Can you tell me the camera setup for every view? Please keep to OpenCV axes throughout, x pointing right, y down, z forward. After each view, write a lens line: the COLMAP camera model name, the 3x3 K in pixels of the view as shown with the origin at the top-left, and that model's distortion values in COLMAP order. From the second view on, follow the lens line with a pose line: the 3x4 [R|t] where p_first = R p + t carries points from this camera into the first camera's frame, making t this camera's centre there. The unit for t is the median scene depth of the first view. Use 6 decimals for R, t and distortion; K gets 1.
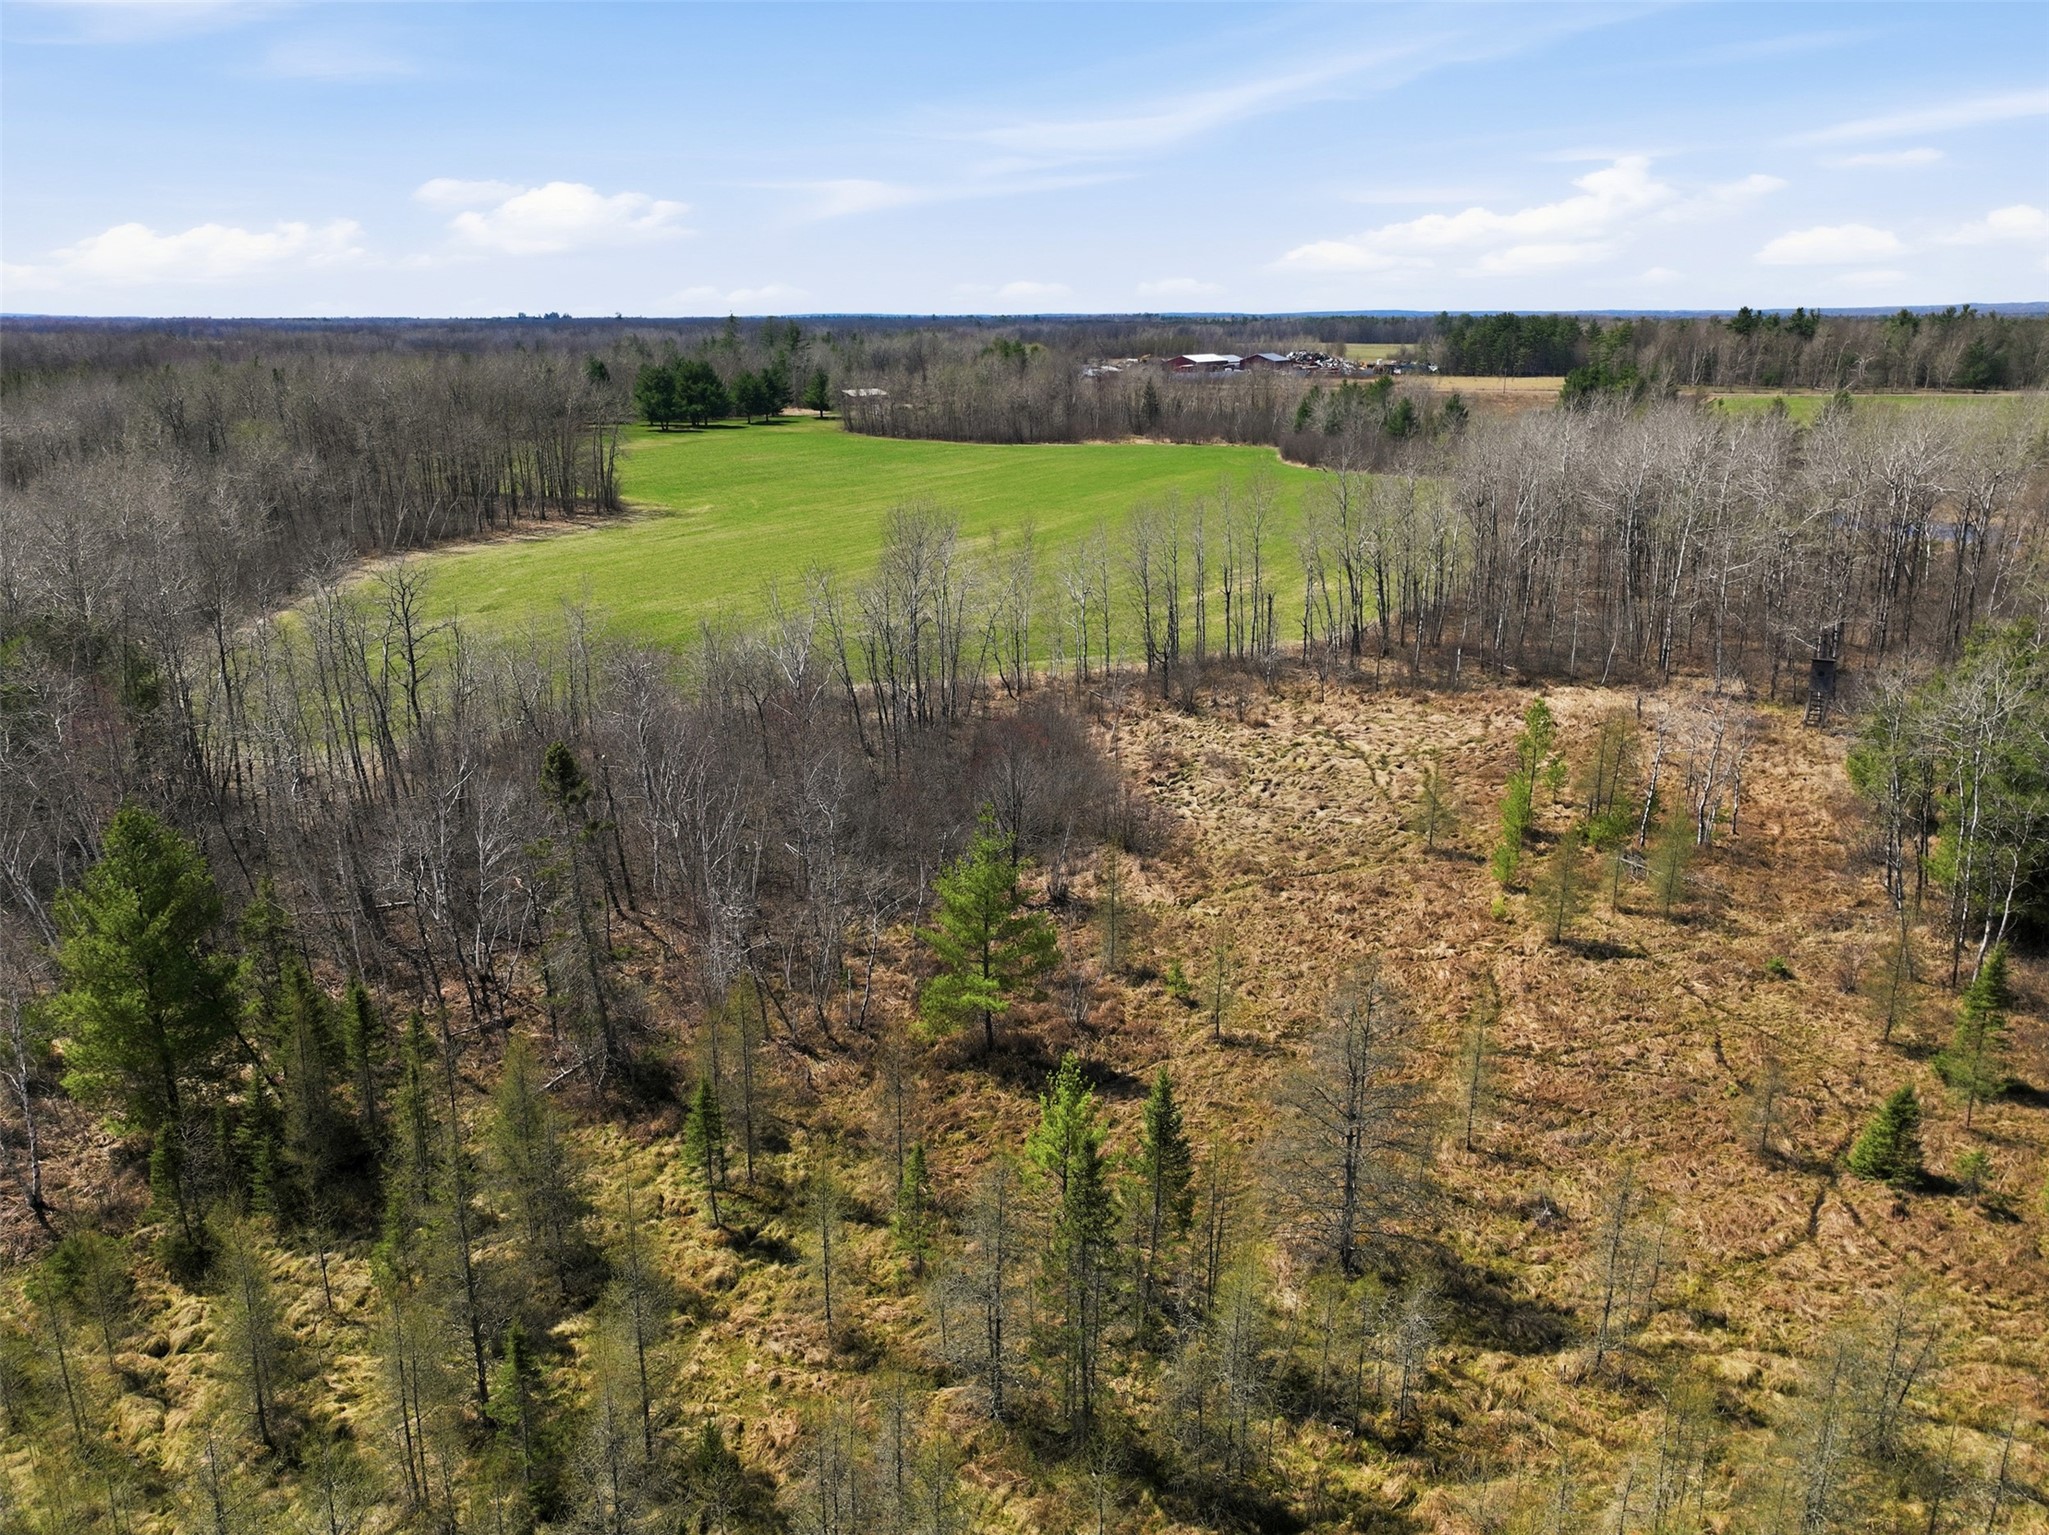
lens RADIAL K [[1449.9, 0, 1024.5], [0, 1449.9, 767.5], [0, 0, 1]] dist [0.003327, -0.002617]
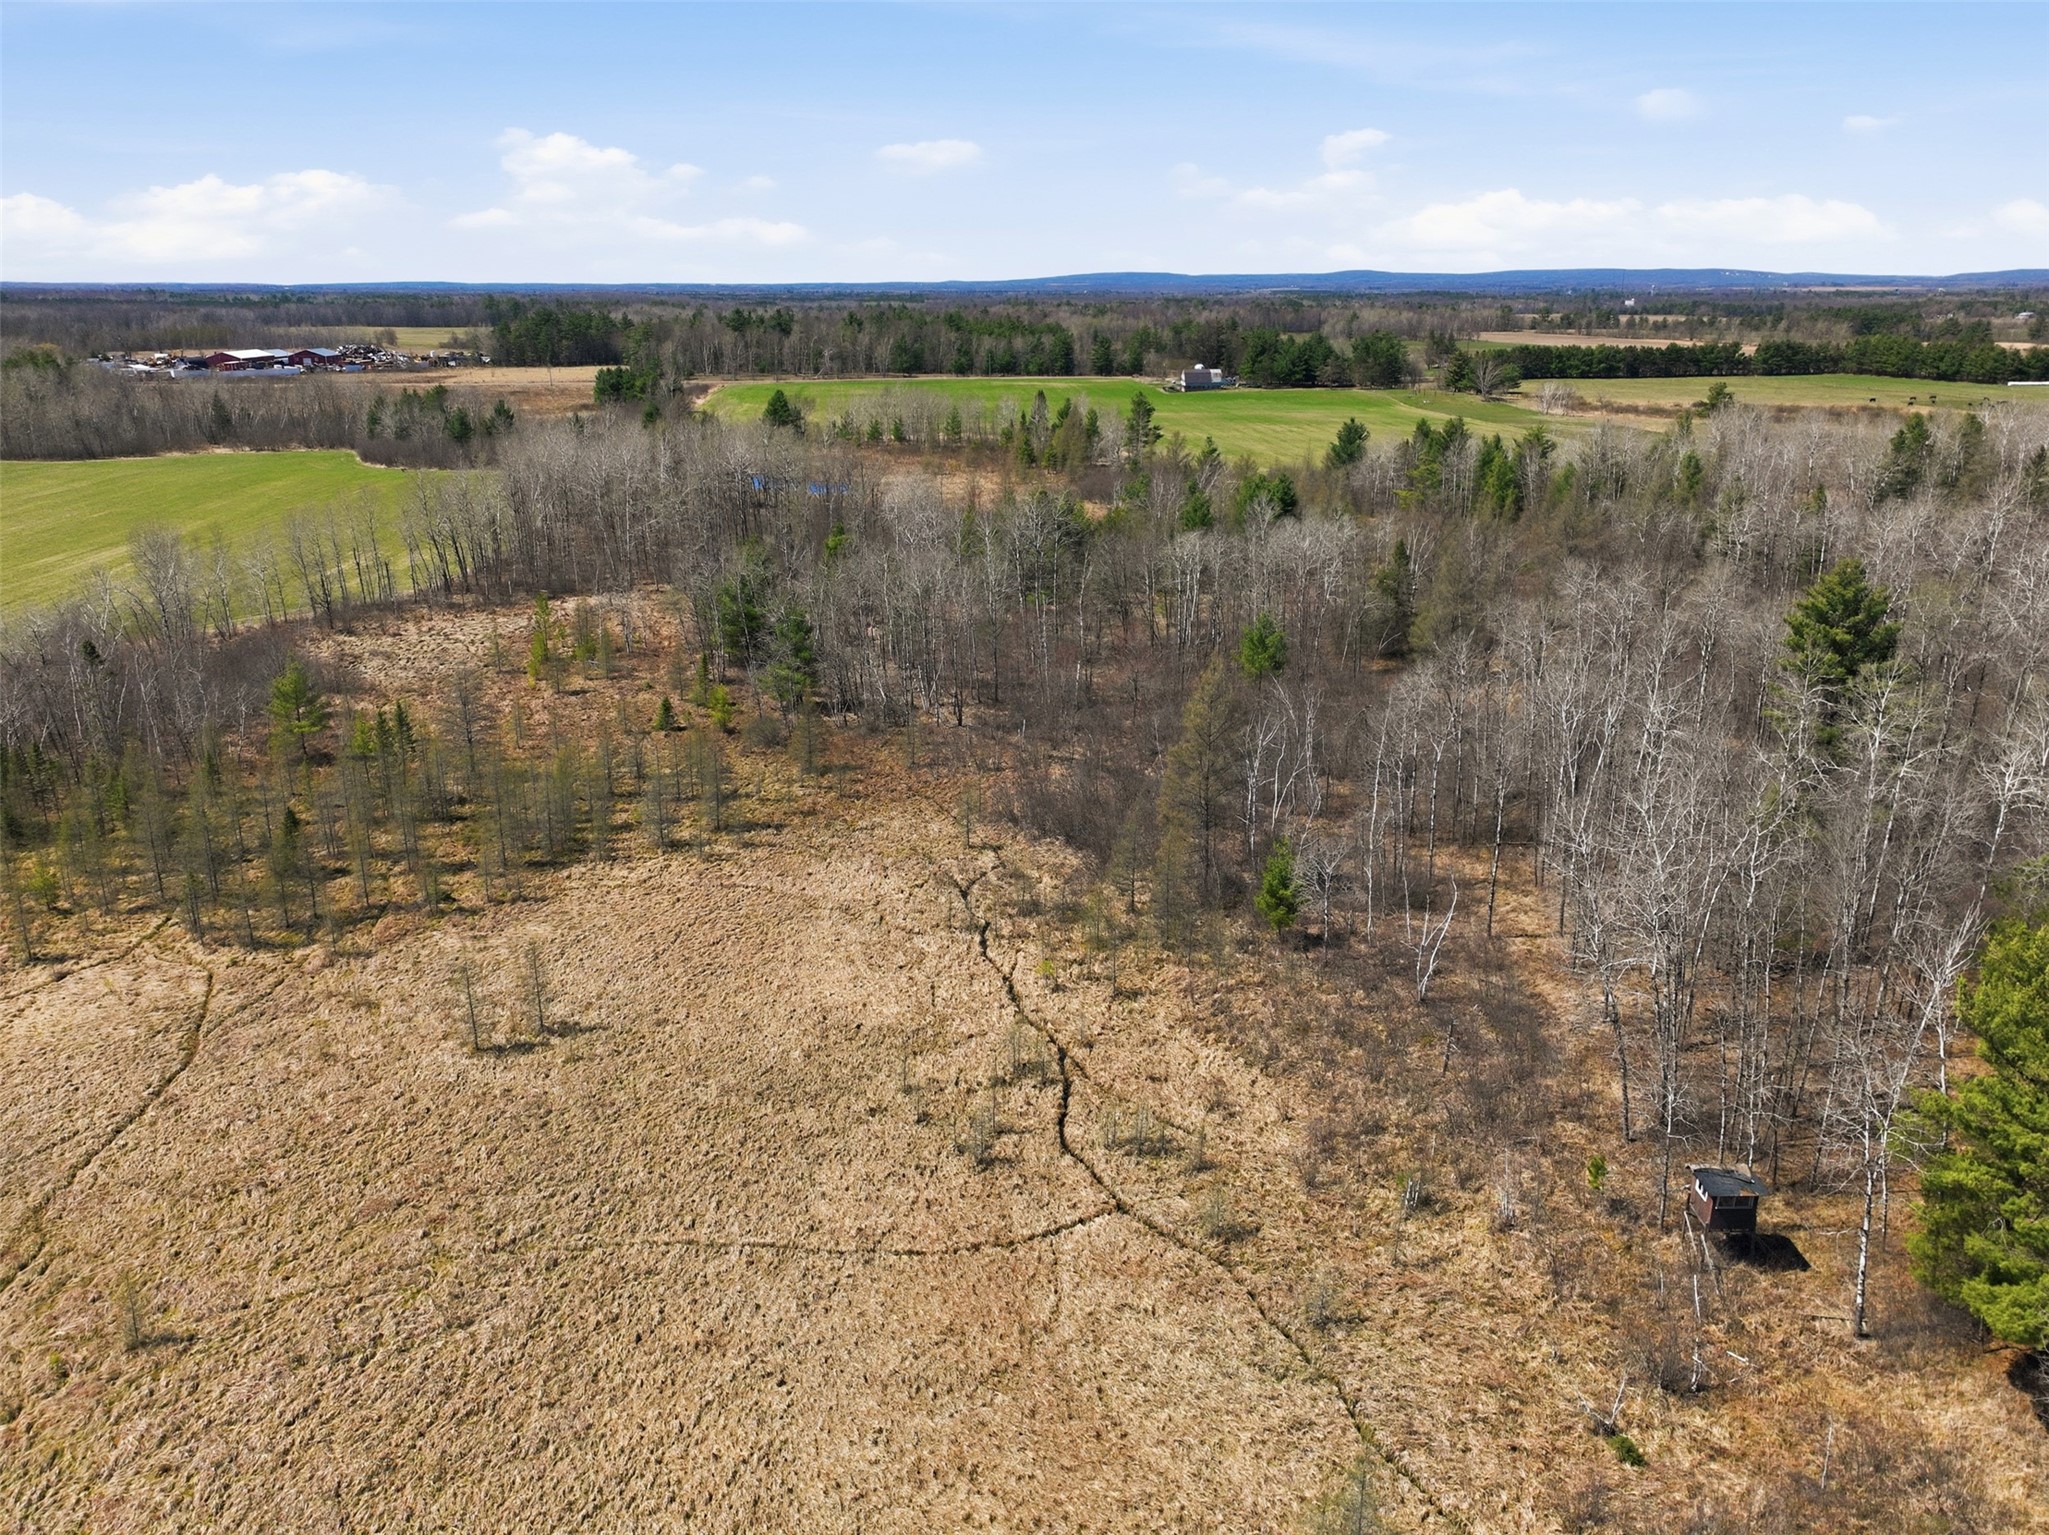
lens RADIAL K [[1477.2, 0, 1024.5], [0, 1477.2, 767.5], [0, 0, 1]] dist [0.003158, -0.000494]
pose [[0.826612, -0.168648, 0.536907, -0.089995], [0.161231, 0.985019, 0.061177, 0.065422], [-0.539181, 0.035996, 0.841420, -0.412769]]
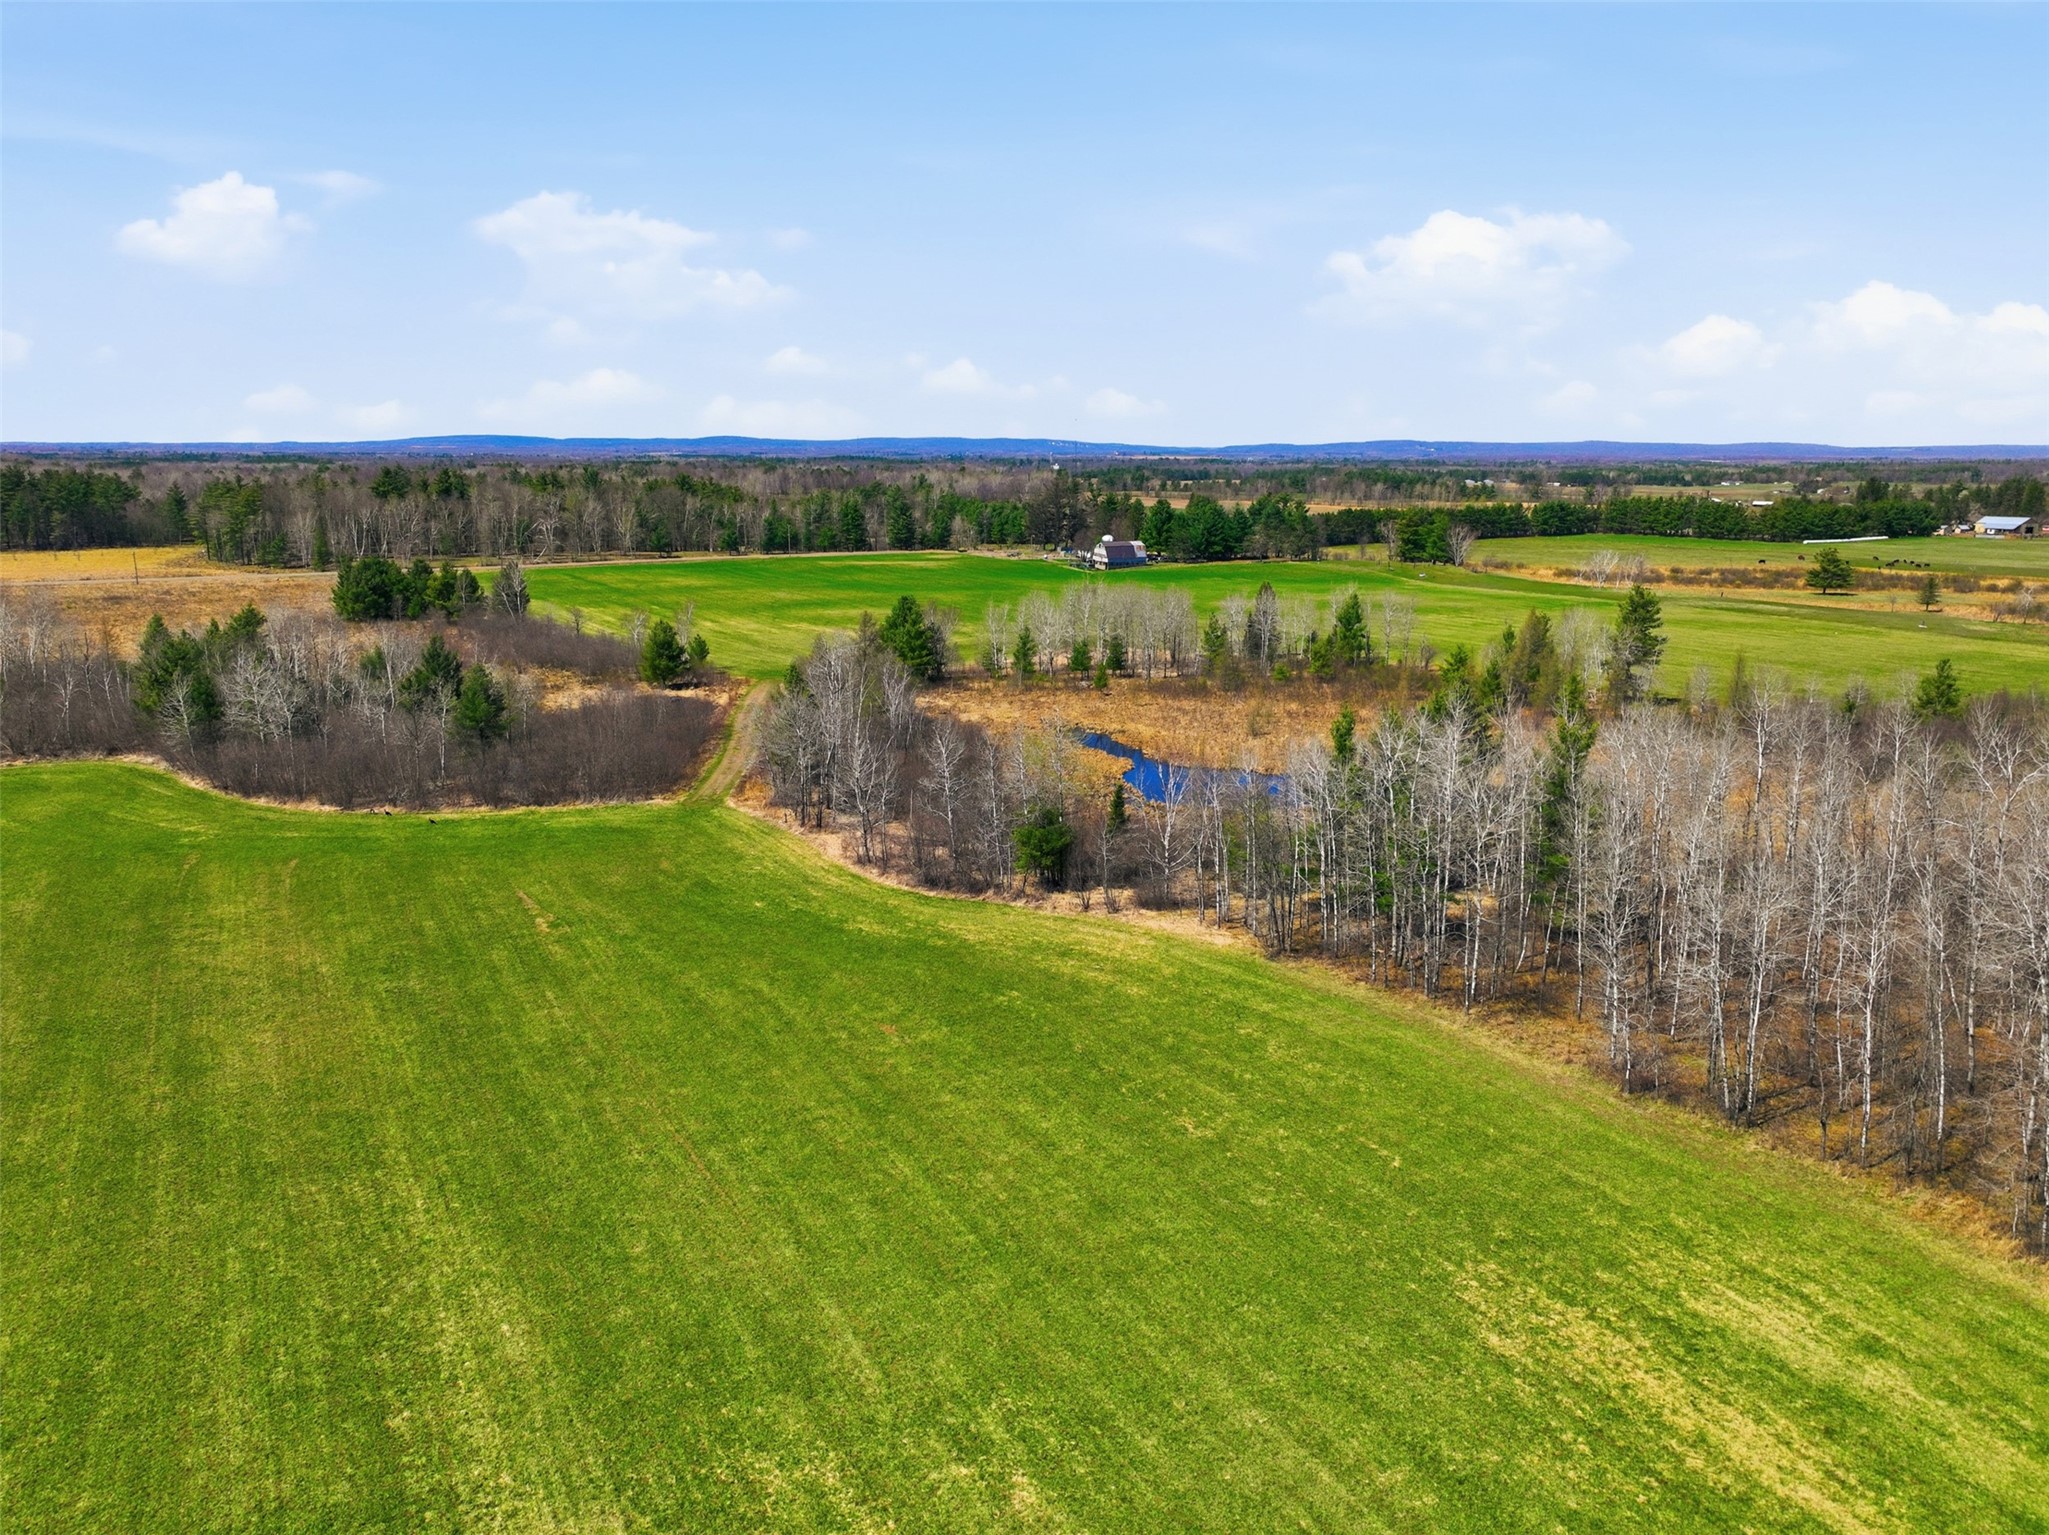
lens RADIAL K [[1449.9, 0, 1024.5], [0, 1449.9, 767.5], [0, 0, 1]] dist [0.003327, -0.002617]
pose [[0.523729, -0.171157, 0.834514, -0.150168], [0.241724, 0.969202, 0.047079, -0.228096], [-0.816870, 0.177065, 0.548972, 0.599473]]
